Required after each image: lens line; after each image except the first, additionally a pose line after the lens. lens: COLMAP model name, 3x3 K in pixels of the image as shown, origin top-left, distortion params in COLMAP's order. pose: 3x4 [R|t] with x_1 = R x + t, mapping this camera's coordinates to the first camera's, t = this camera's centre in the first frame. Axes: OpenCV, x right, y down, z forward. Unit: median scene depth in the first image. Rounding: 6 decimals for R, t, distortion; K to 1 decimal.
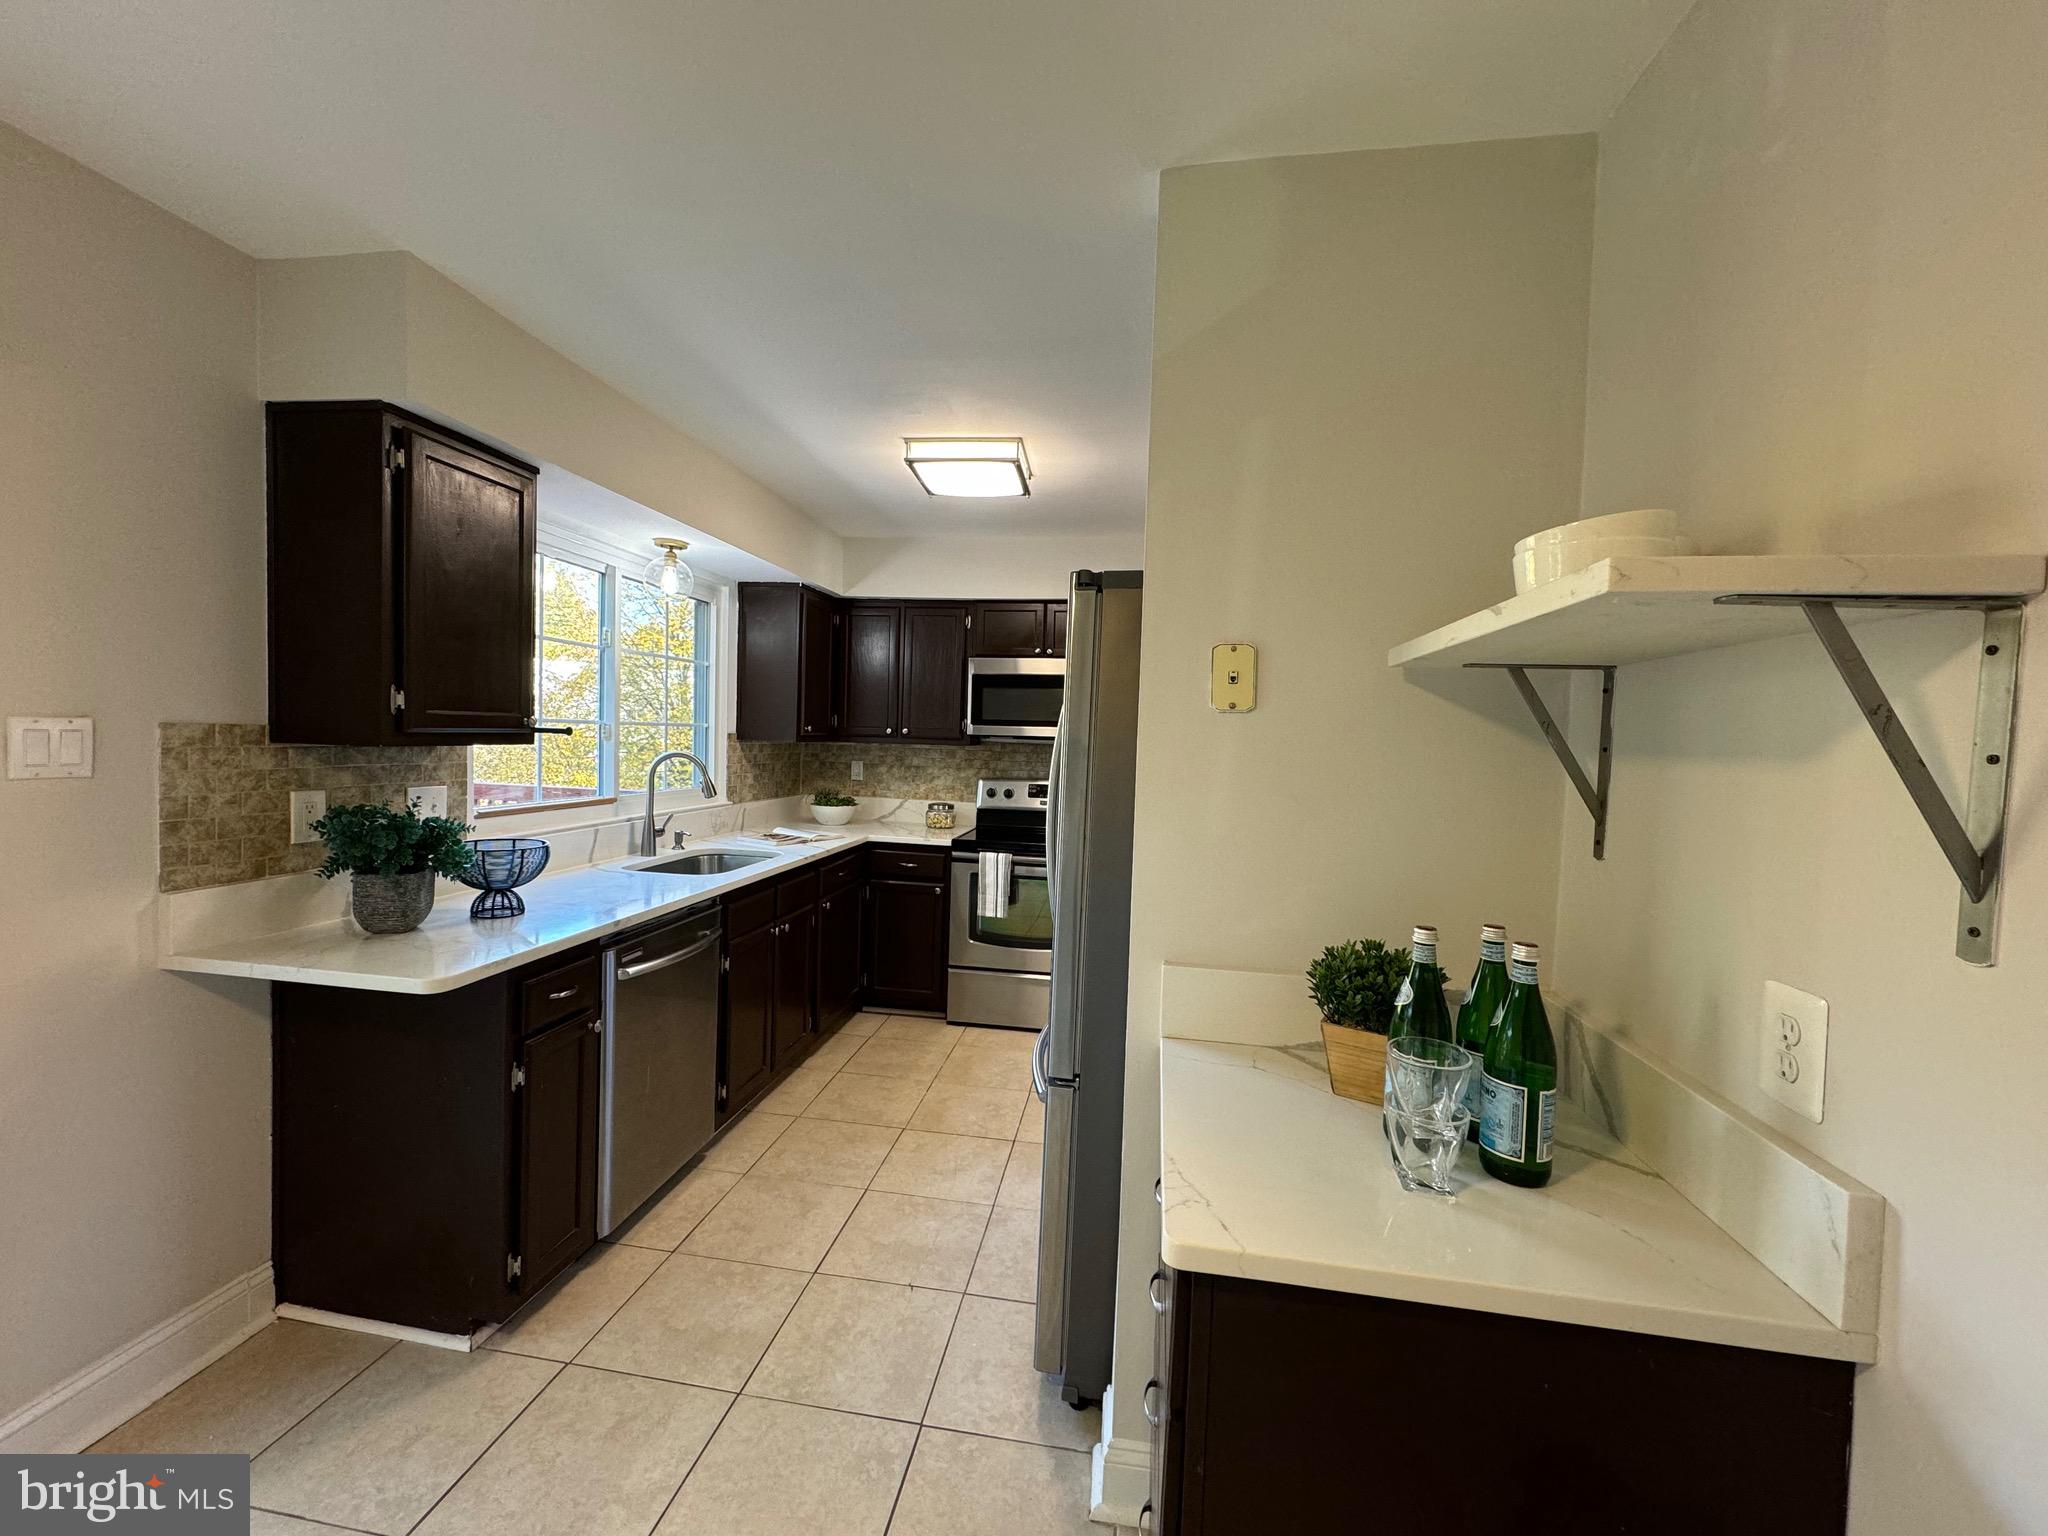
lens RADIAL K [[817.5, 0, 1024.0], [0, 817.5, 768.0], [0, 0, 1]] dist [0.000117, 0.000374]
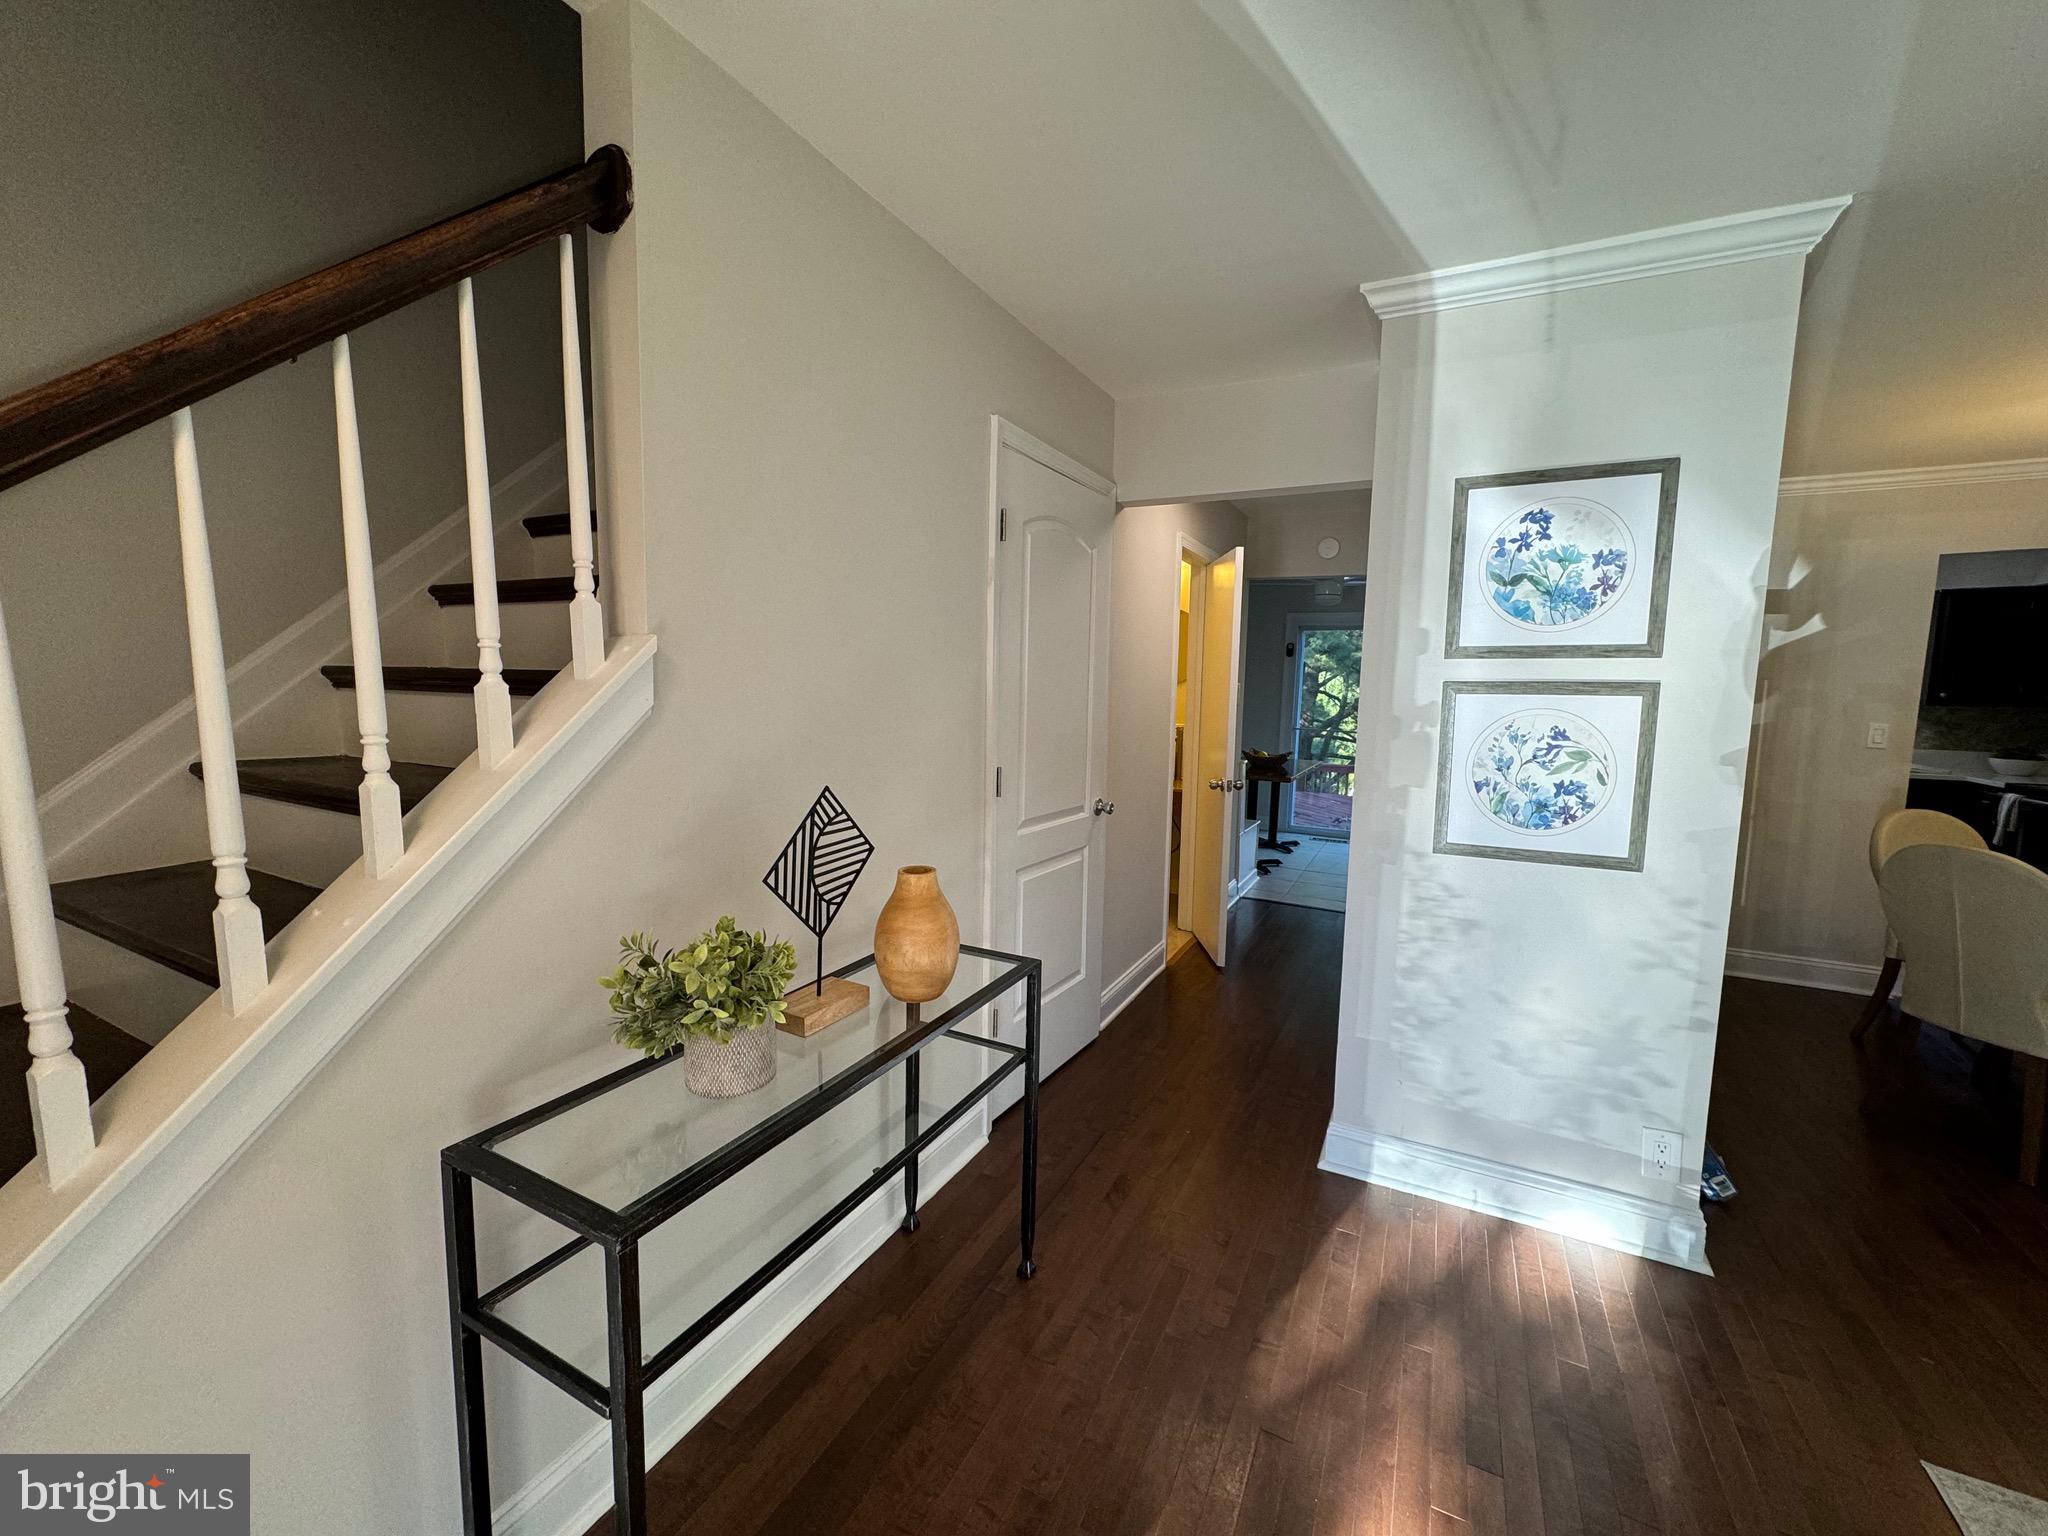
lens RADIAL K [[812.7, 0, 1024.7], [0, 812.7, 767.5], [0, 0, 1]] dist [-0.000476, 0.000522]
pose [[-0.325302, 0.056562, -0.943917, 1.568326], [-0.071254, 0.993905, 0.084113, 0.068790], [0.942922, 0.094620, -0.319289, -0.003464]]
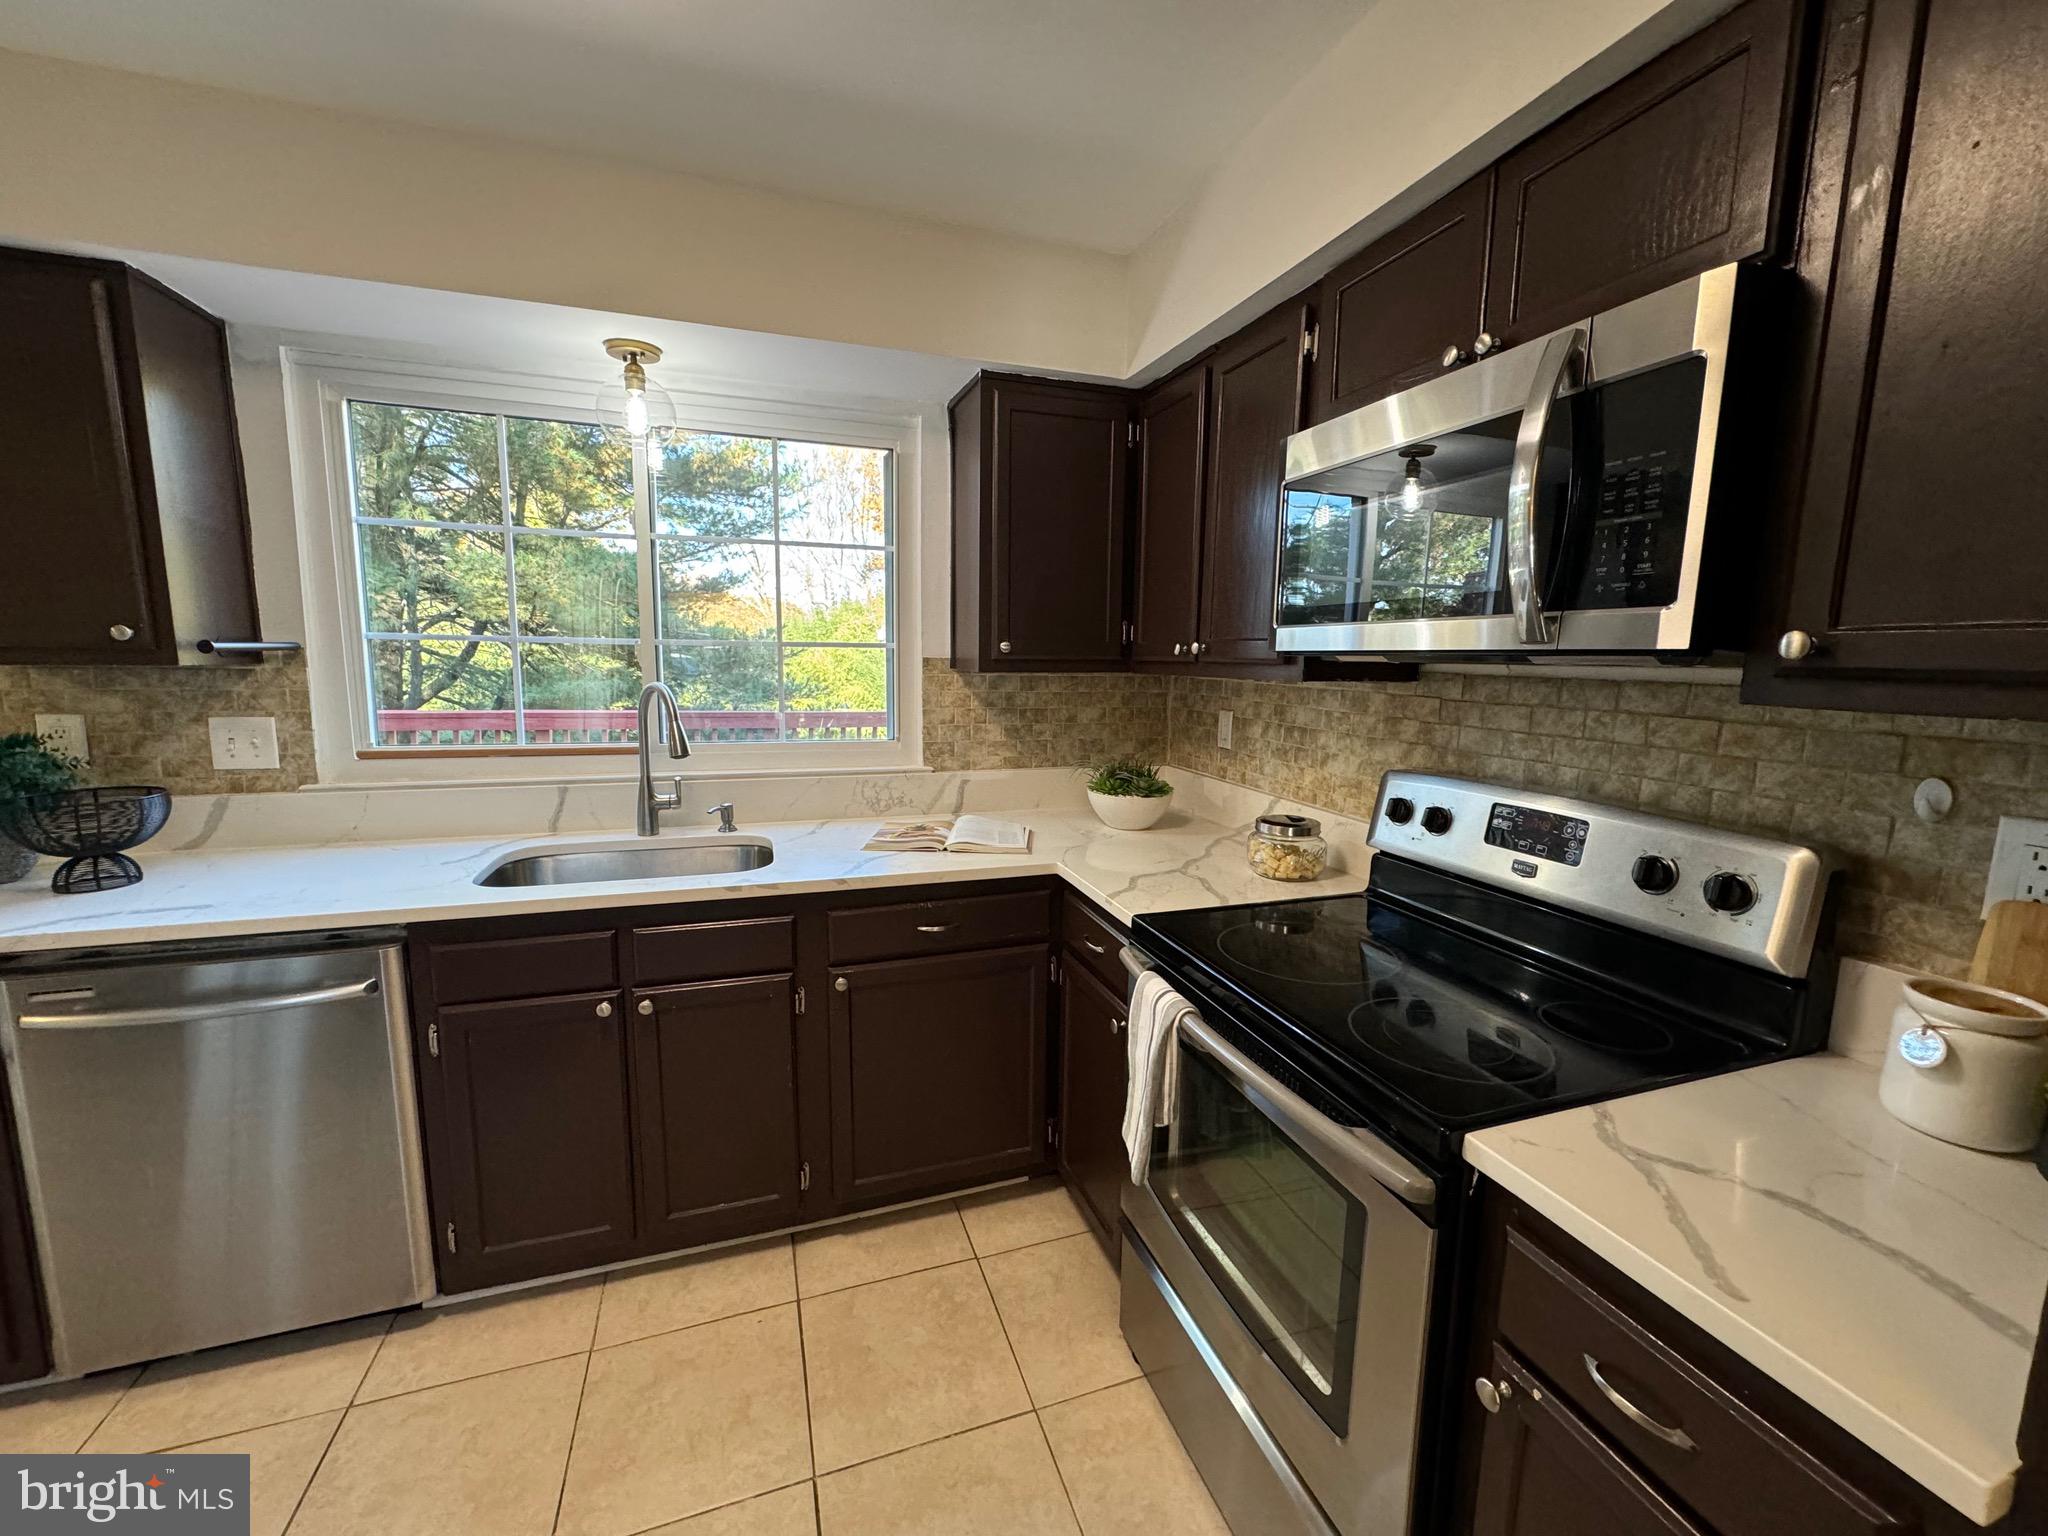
lens RADIAL K [[812.7, 0, 1024.7], [0, 812.7, 767.5], [0, 0, 1]] dist [-0.000476, 0.000522]
pose [[0.457418, 0.098945, -0.883730, 0.232732], [-0.036540, 0.995042, 0.092495, -0.019385], [0.888501, -0.010017, 0.458766, 0.784995]]
